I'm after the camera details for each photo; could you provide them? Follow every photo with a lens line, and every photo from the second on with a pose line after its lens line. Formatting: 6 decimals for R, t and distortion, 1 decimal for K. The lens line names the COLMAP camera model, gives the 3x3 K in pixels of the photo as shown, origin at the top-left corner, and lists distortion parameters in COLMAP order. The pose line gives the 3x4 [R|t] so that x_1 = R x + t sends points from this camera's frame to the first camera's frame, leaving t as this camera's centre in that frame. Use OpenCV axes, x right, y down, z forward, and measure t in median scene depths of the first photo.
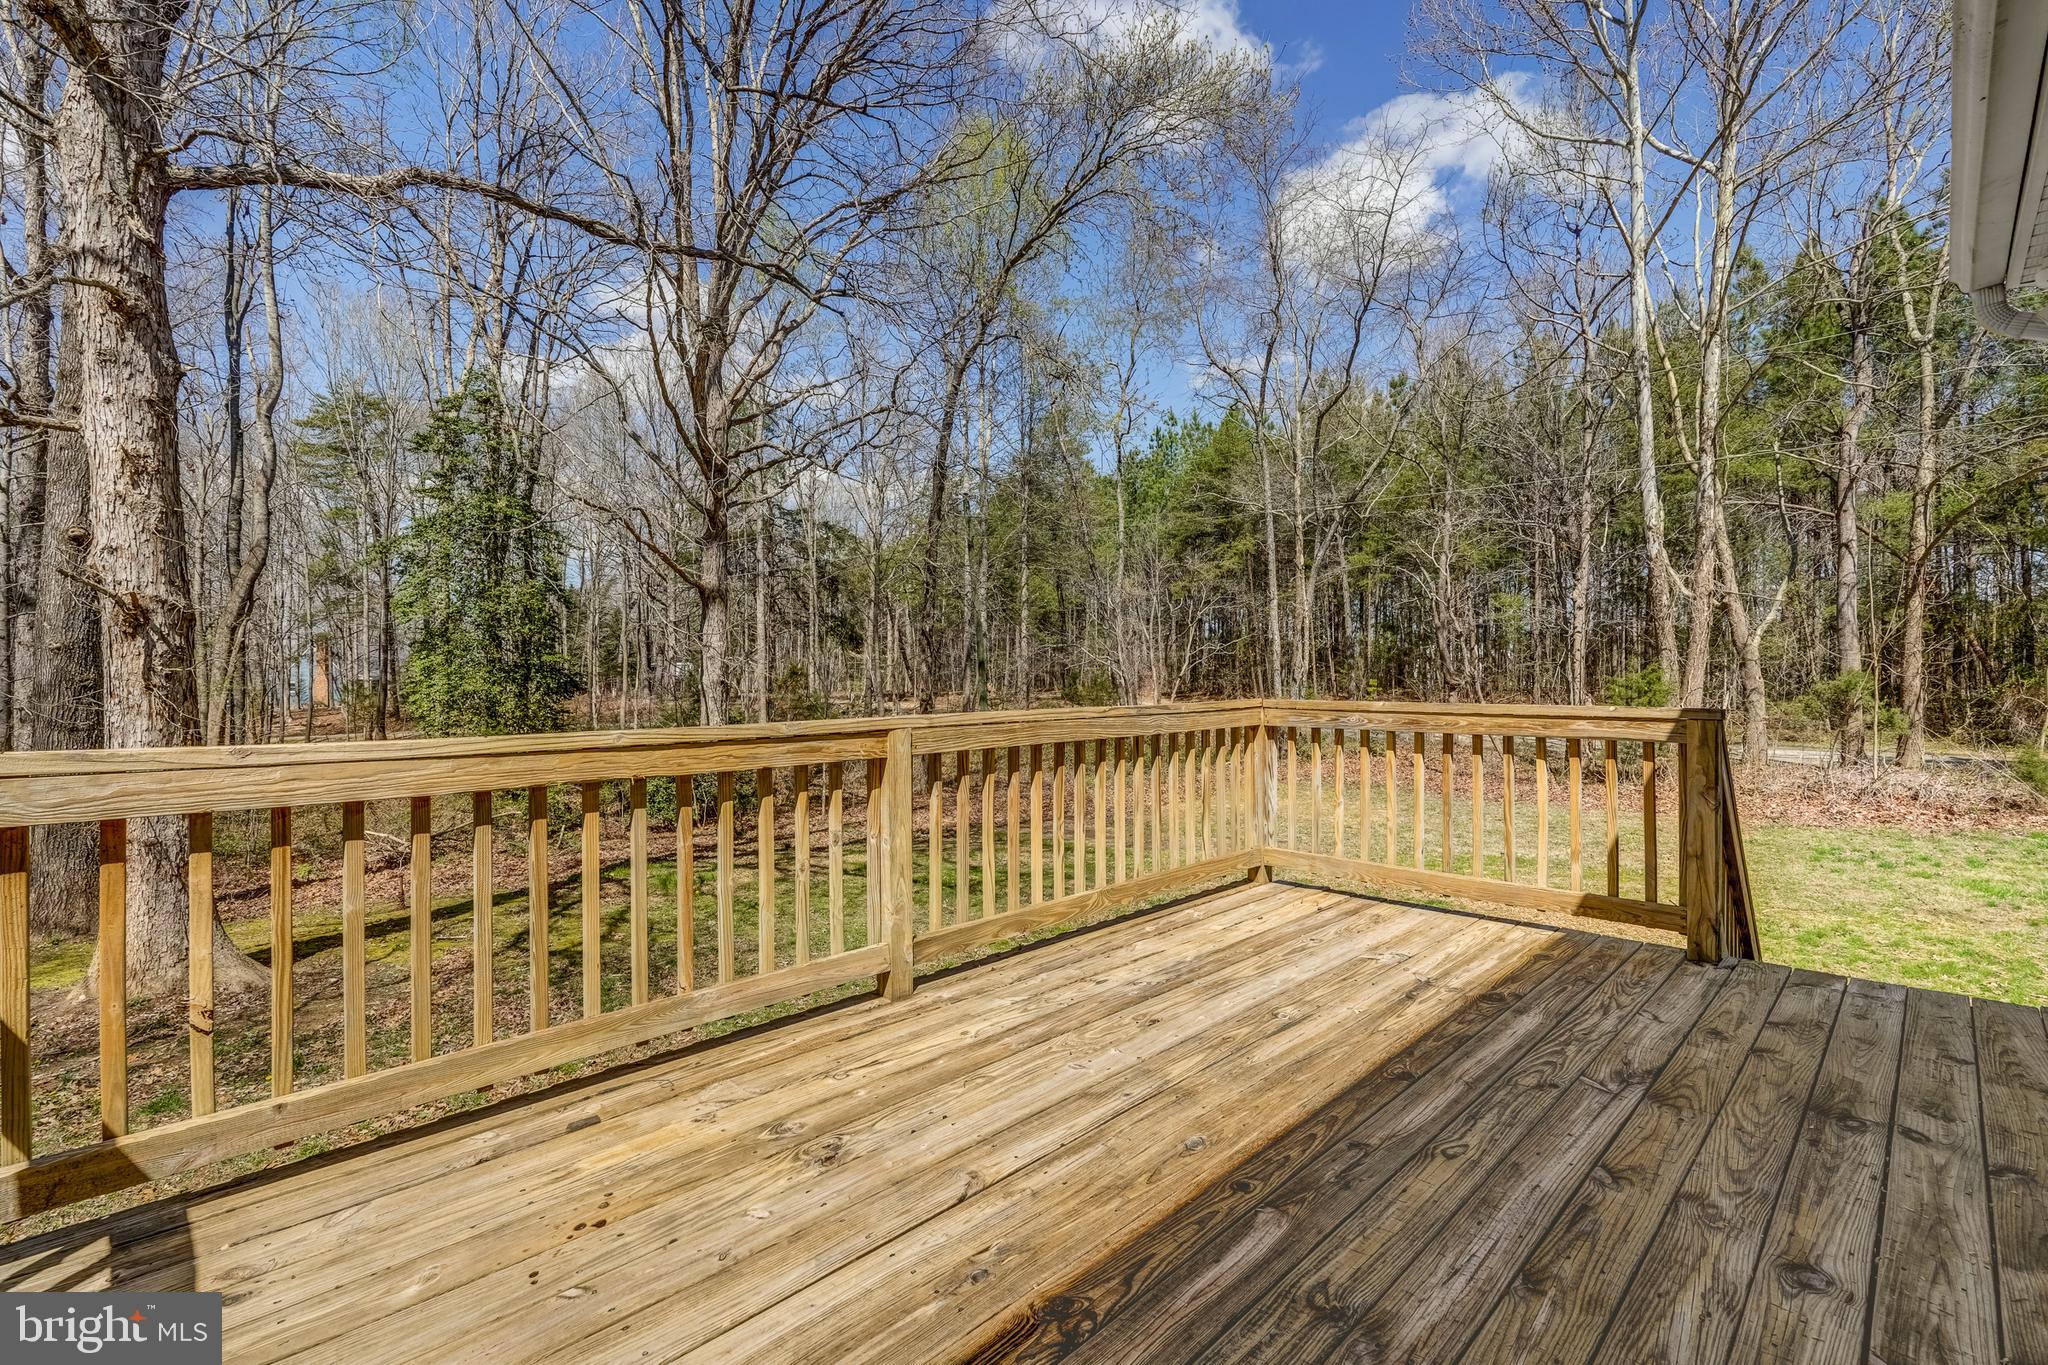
lens RADIAL K [[963.7, 0, 951.9], [0, 963.7, 684.5], [0, 0, 1]] dist [-0.002150, -0.000048]
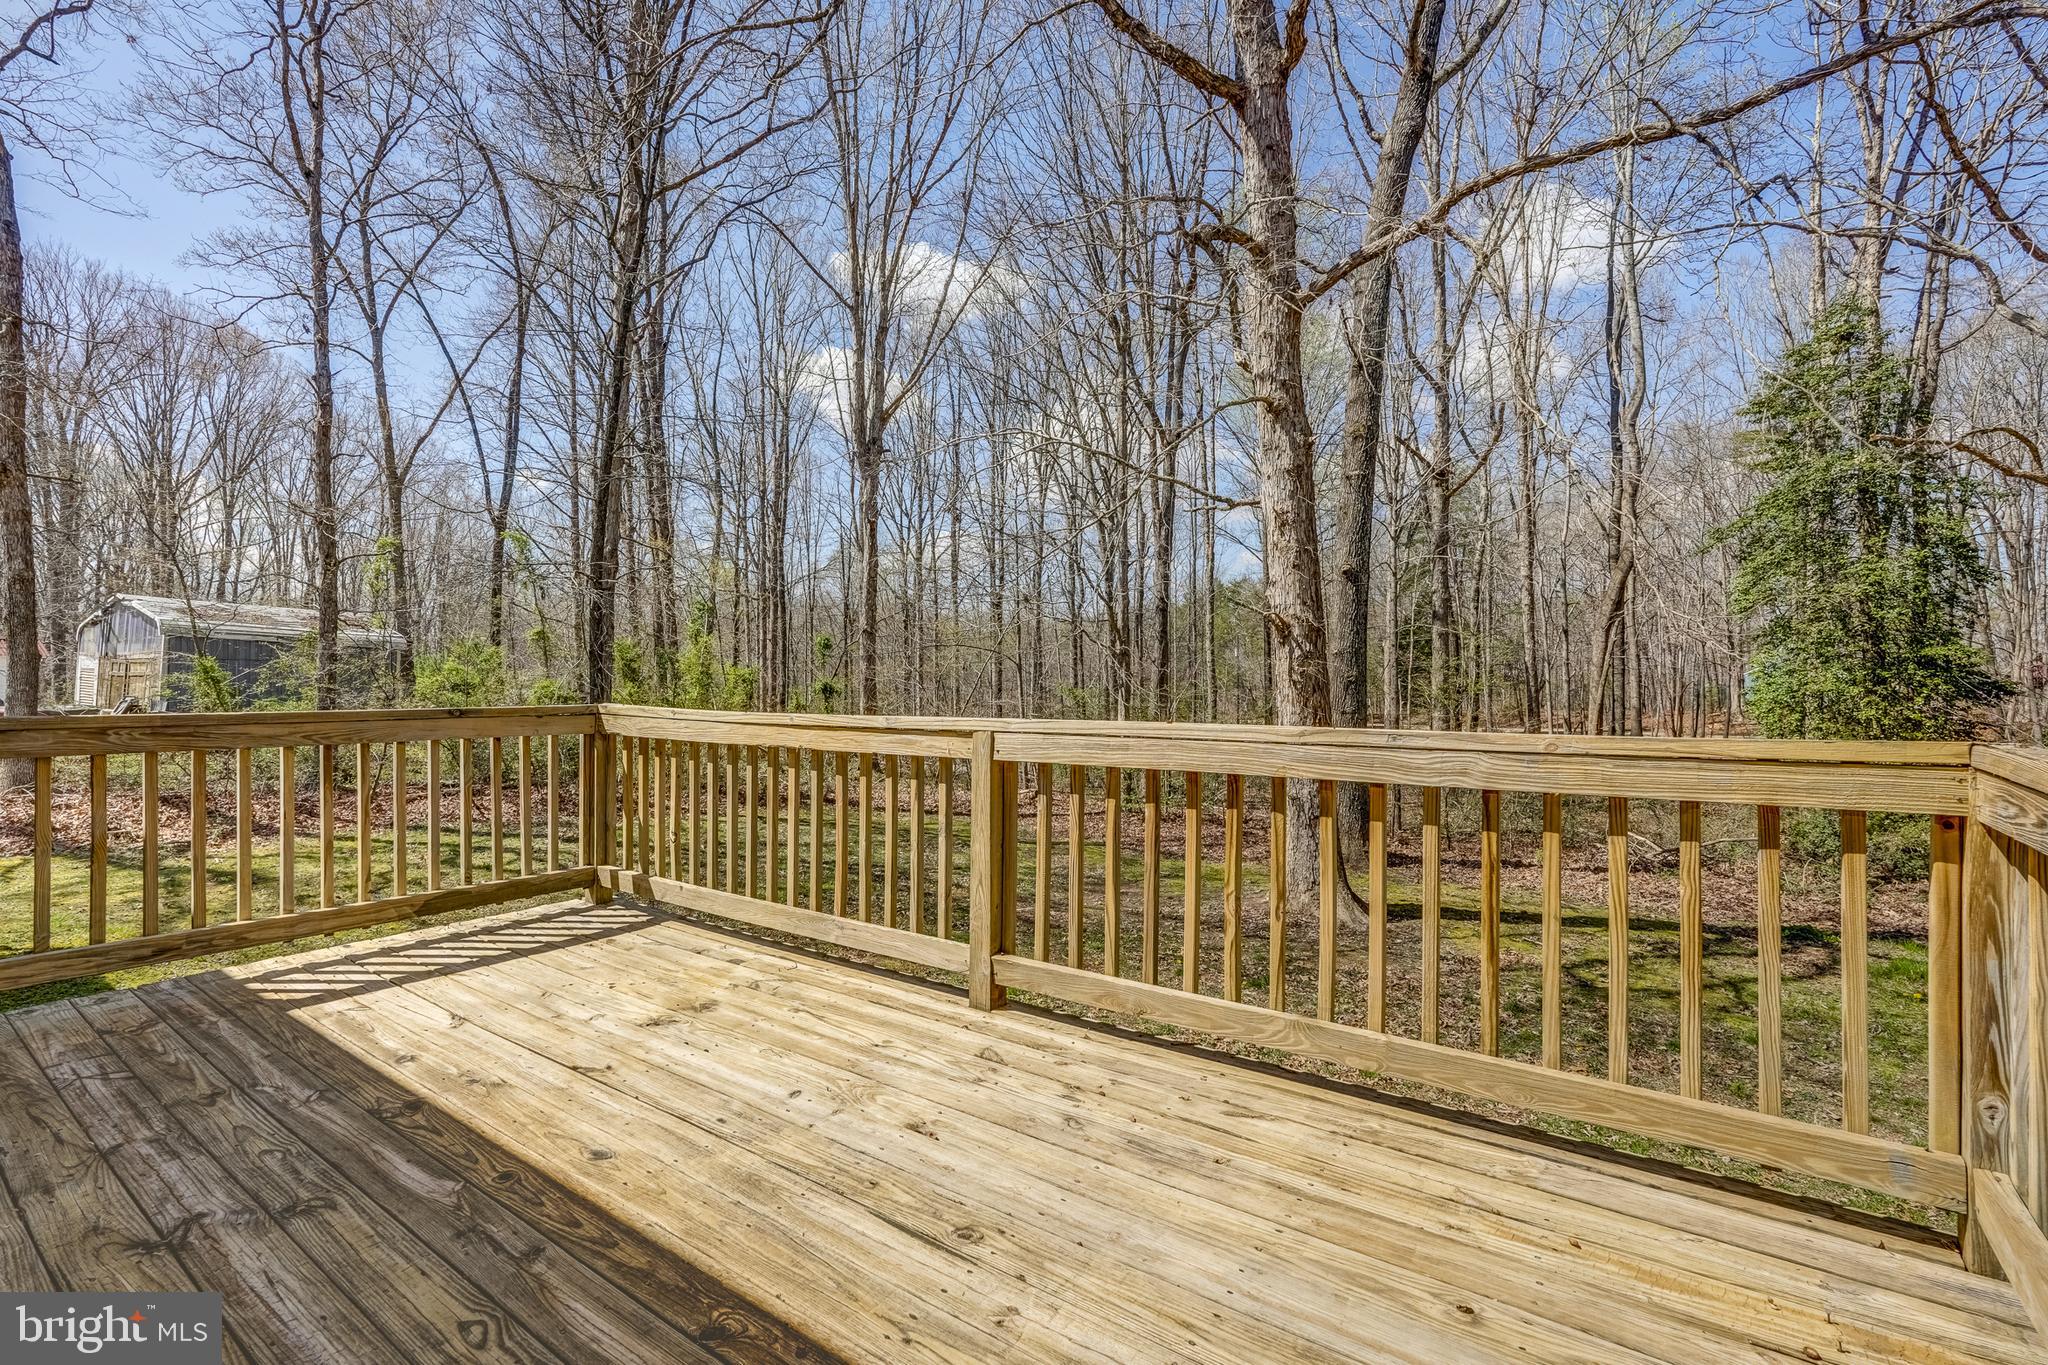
lens RADIAL K [[936.8, 0, 1010.1], [0, 936.8, 671.2], [0, 0, 1]] dist [-0.002665, 0.000318]
pose [[0.162729, -0.001614, -0.986669, 0.846809], [-0.008186, 0.999962, -0.002986, -0.010898], [0.986637, 0.008563, 0.162710, 0.840143]]
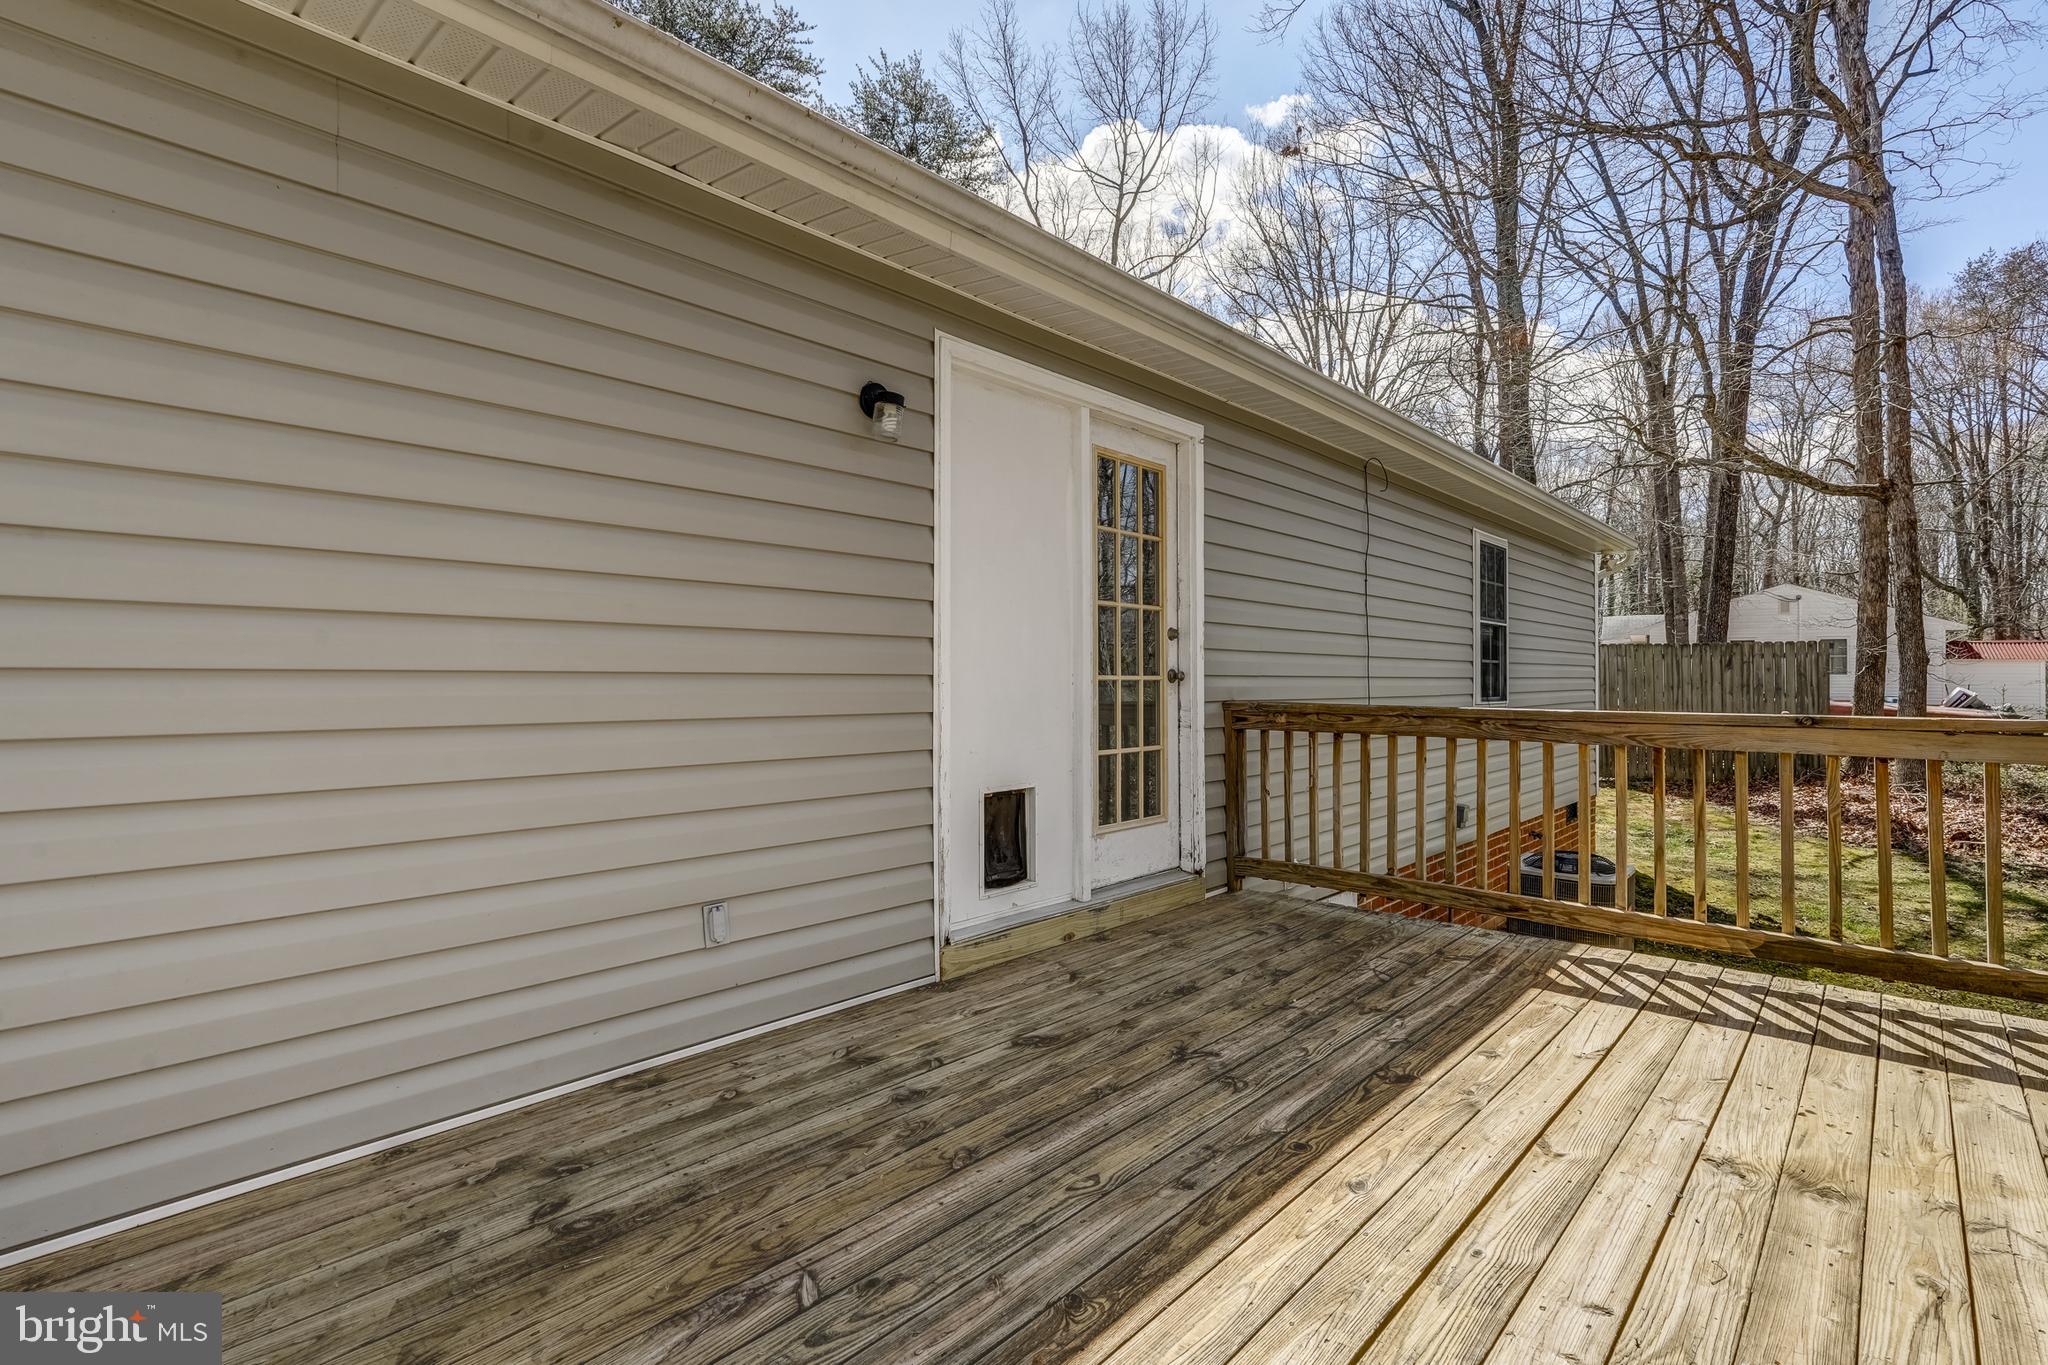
lens RADIAL K [[936.8, 0, 1010.1], [0, 936.8, 671.2], [0, 0, 1]] dist [-0.002665, 0.000318]
pose [[-0.997857, 0.003177, -0.065359, 0.429712], [0.003270, 0.999994, -0.001320, -0.009193], [0.065354, -0.001531, -0.997861, 1.254122]]
